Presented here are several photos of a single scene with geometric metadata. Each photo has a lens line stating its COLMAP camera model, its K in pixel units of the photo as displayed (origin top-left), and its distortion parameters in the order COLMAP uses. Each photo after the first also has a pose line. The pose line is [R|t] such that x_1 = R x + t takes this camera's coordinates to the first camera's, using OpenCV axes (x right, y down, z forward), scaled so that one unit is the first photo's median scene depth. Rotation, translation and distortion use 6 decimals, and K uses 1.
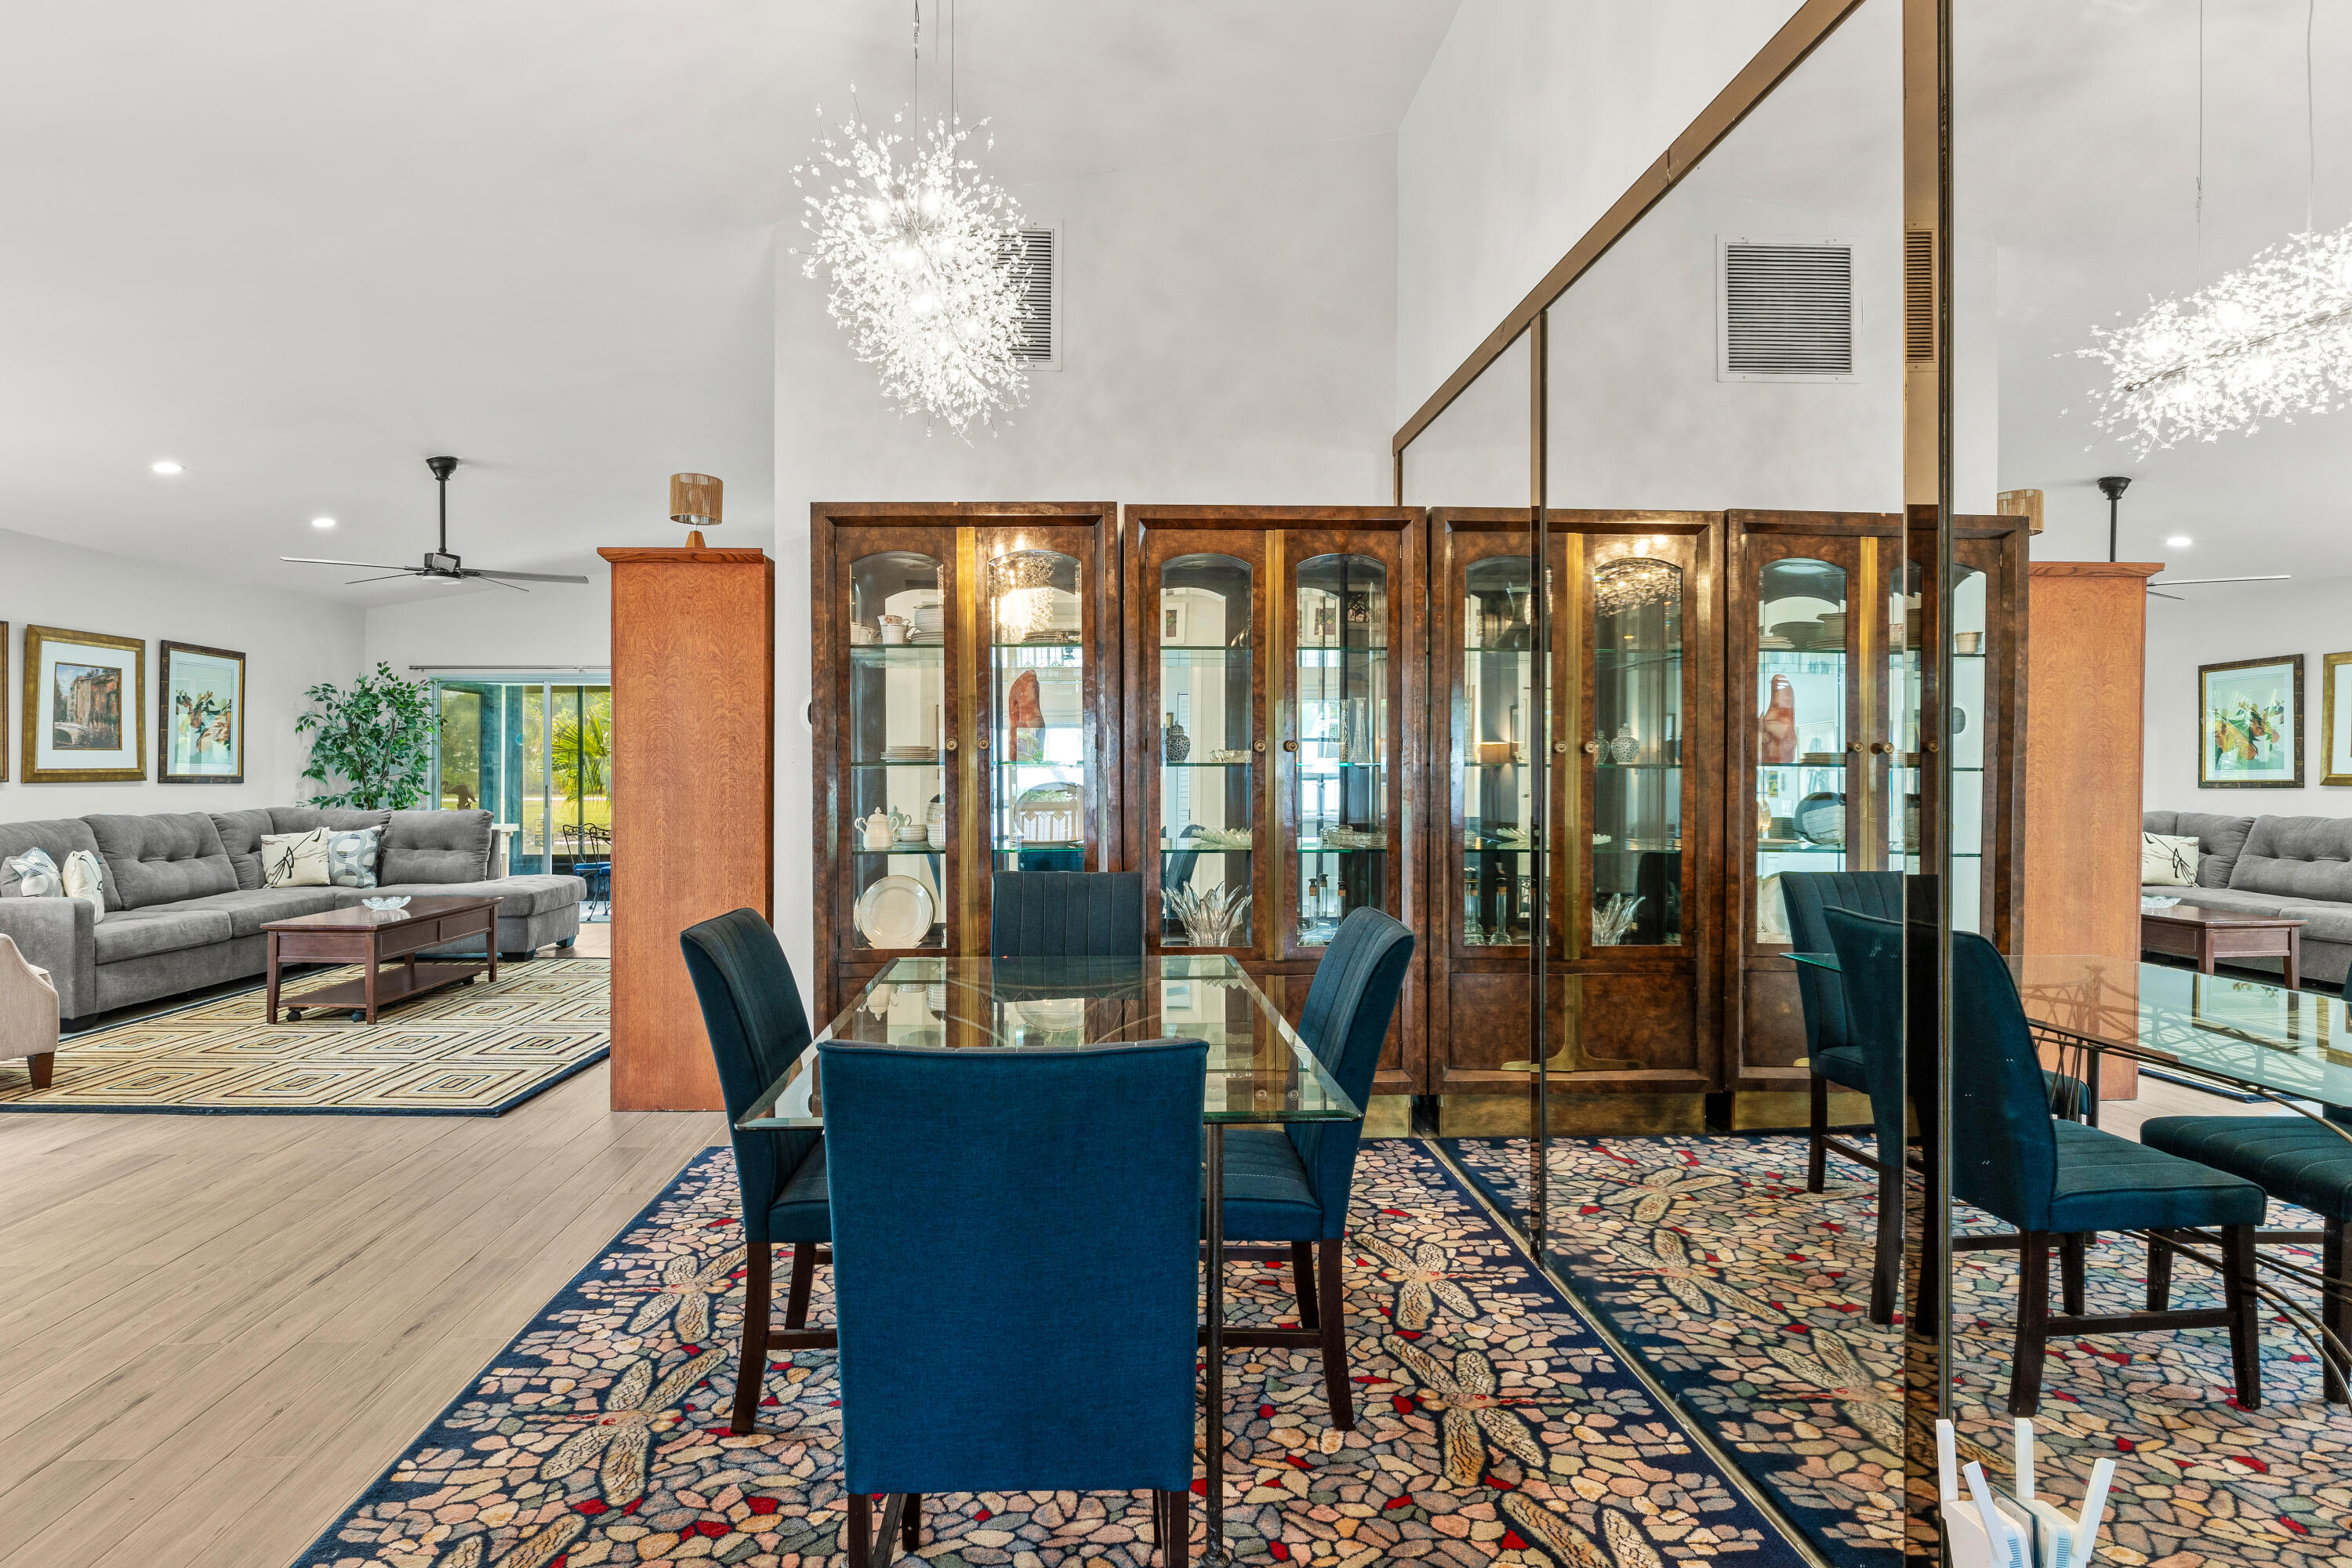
lens RADIAL K [[1229.0, 0, 1136.8], [0, 1229.0, 759.2], [0, 0, 1]] dist [0.003036, -0.001580]
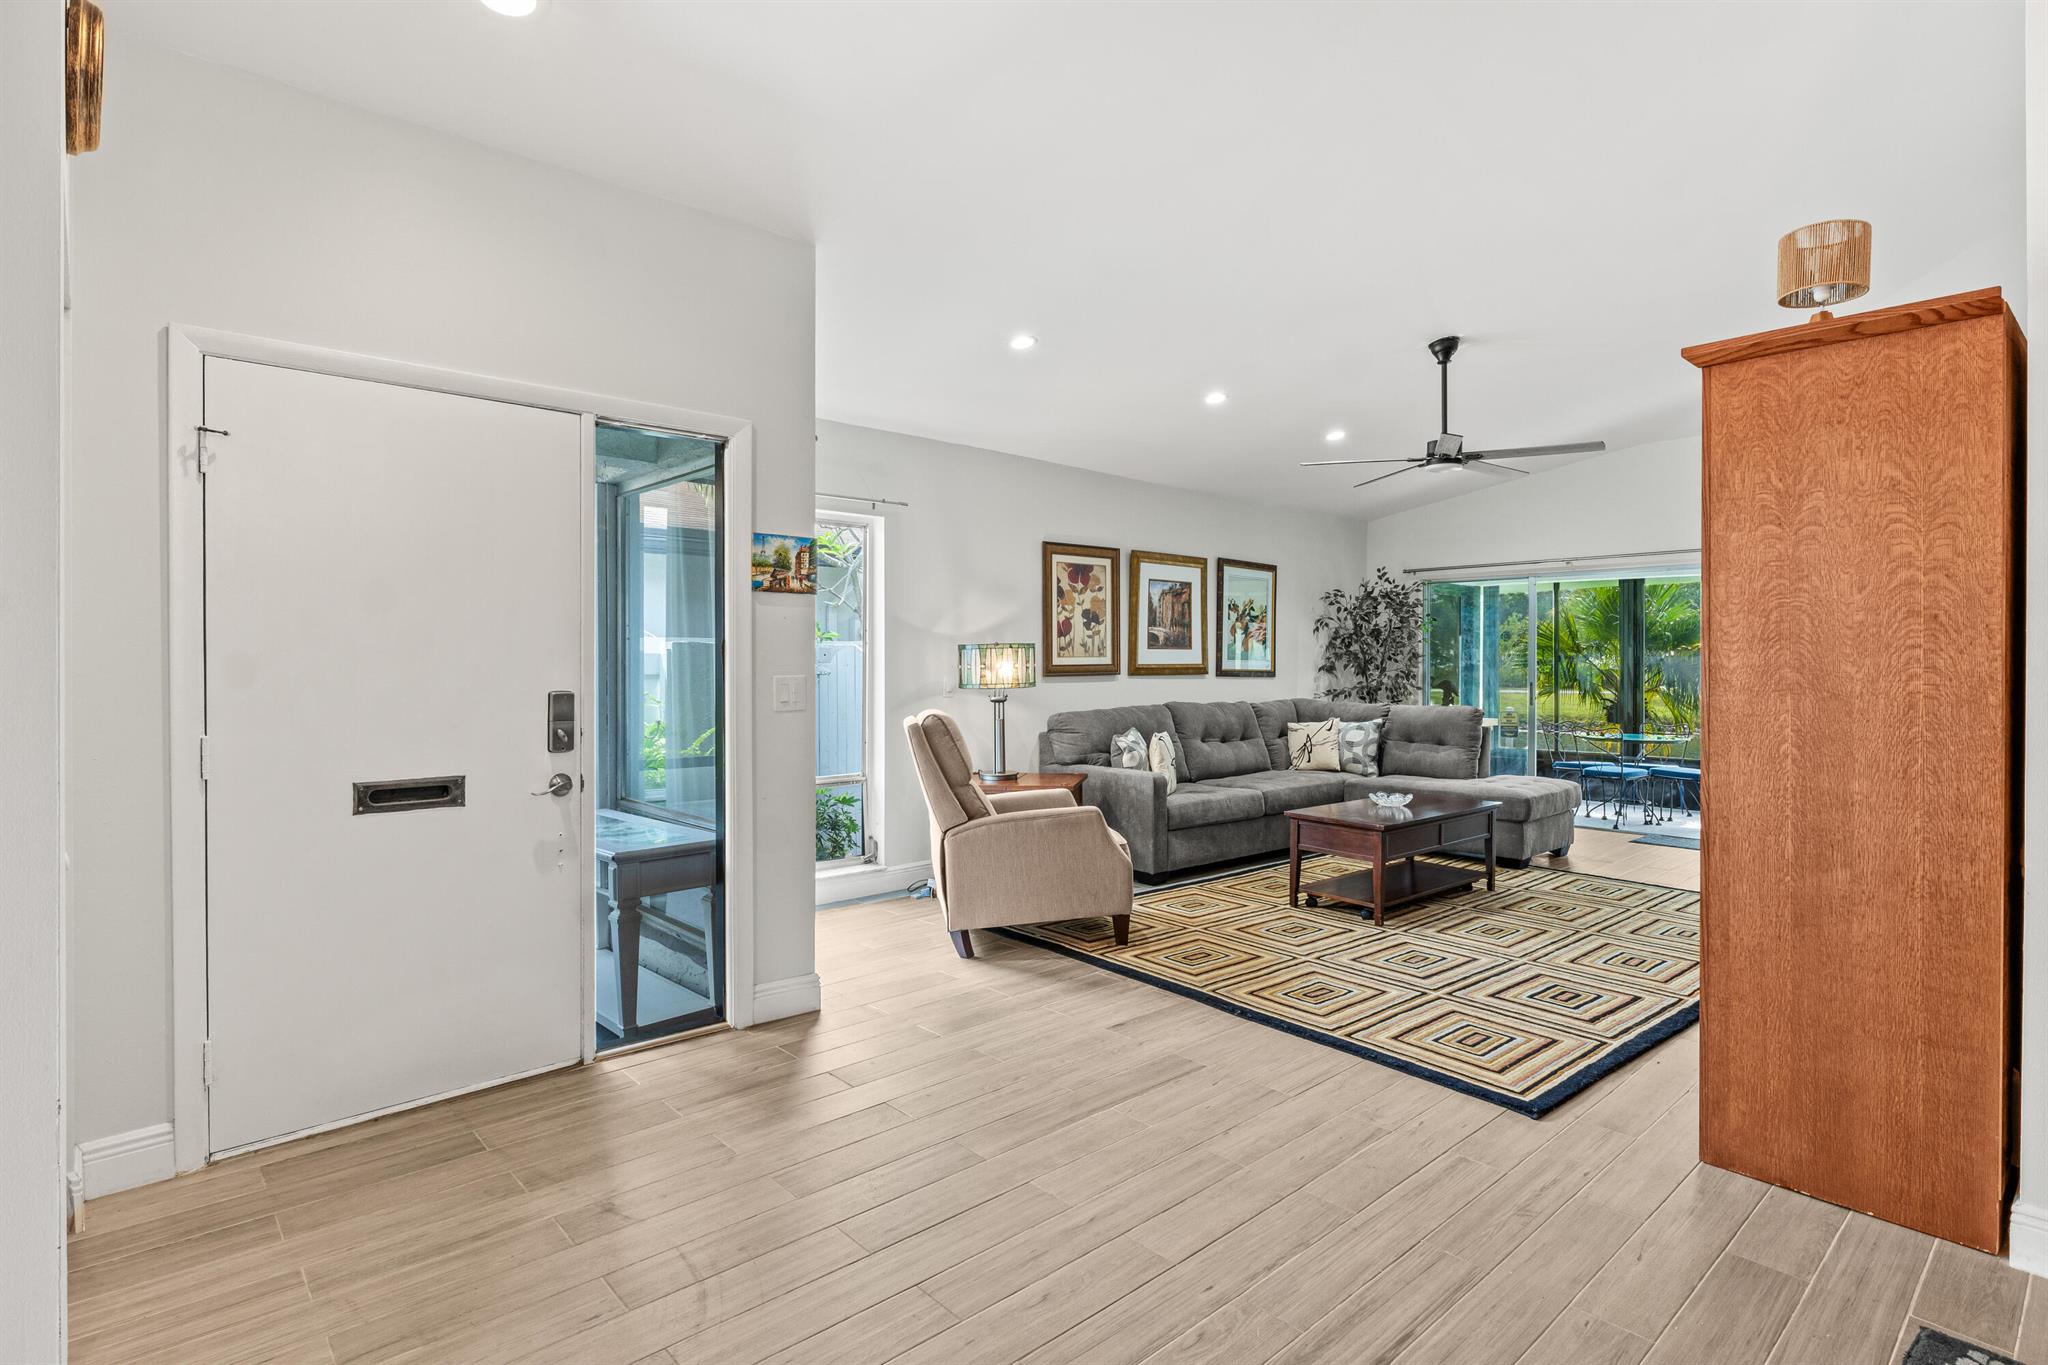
lens RADIAL K [[1070.2, 0, 1017.9], [0, 1070.2, 665.5], [0, 0, 1]] dist [0.003036, -0.001580]
pose [[0.644942, 0.003919, -0.764221, -0.129014], [0.001997, 0.999975, 0.006814, 0.001409], [0.764229, -0.005921, 0.644918, 0.190646]]
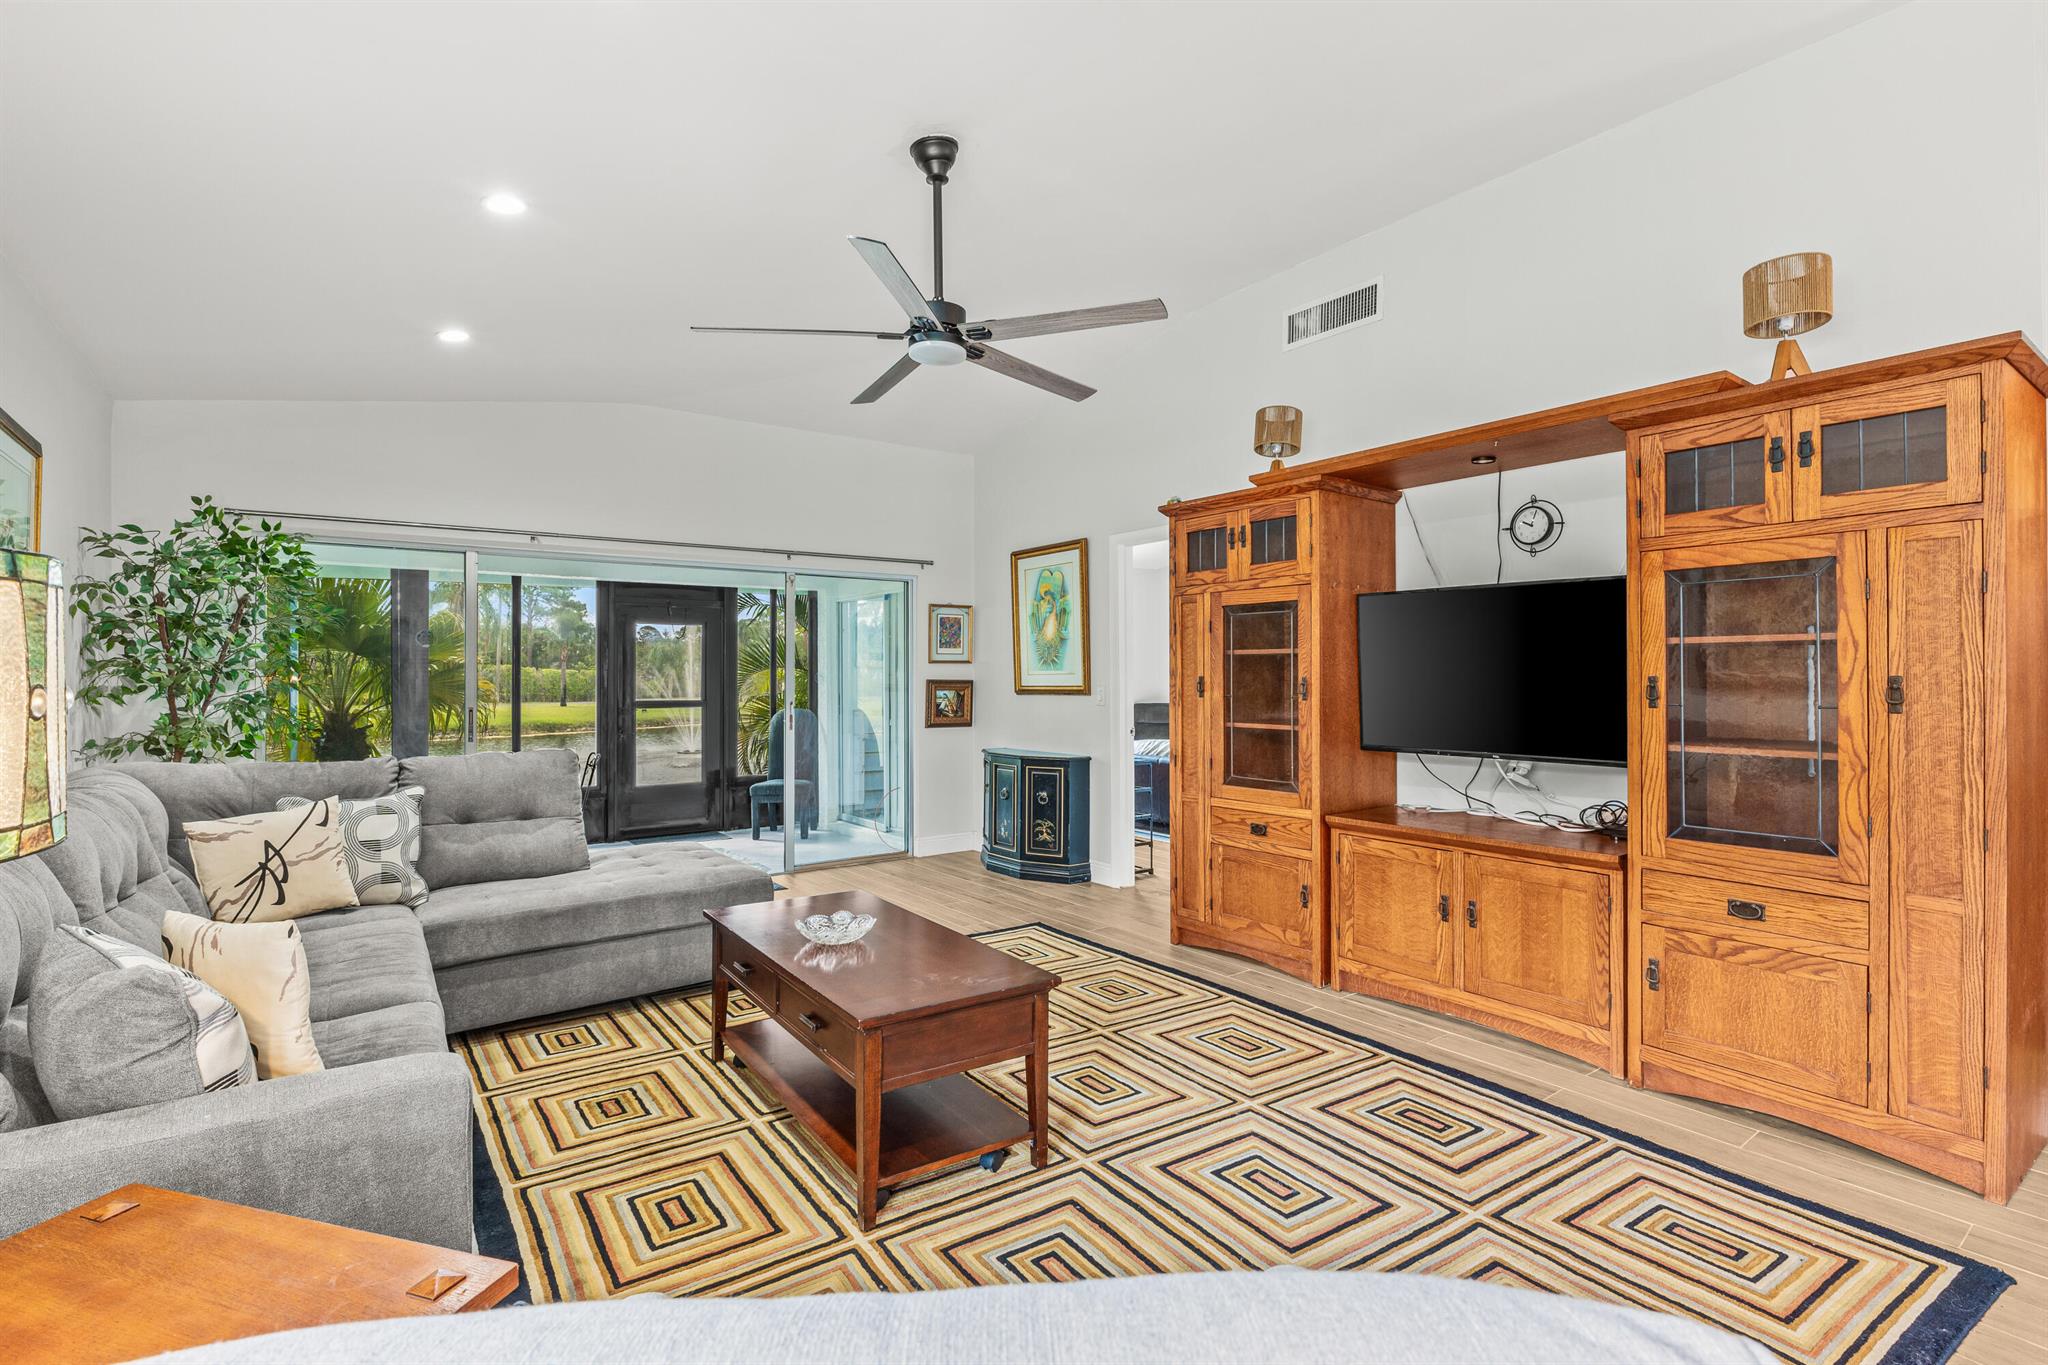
lens RADIAL K [[970.4, 0, 1020.6], [0, 970.4, 671.2], [0, 0, 1]] dist [0.000149, -0.000790]
pose [[0.823426, -0.001941, 0.567420, -0.750354], [0.003932, 0.999990, -0.002285, 0.004666], [-0.567410, 0.004112, 0.823425, 0.568727]]
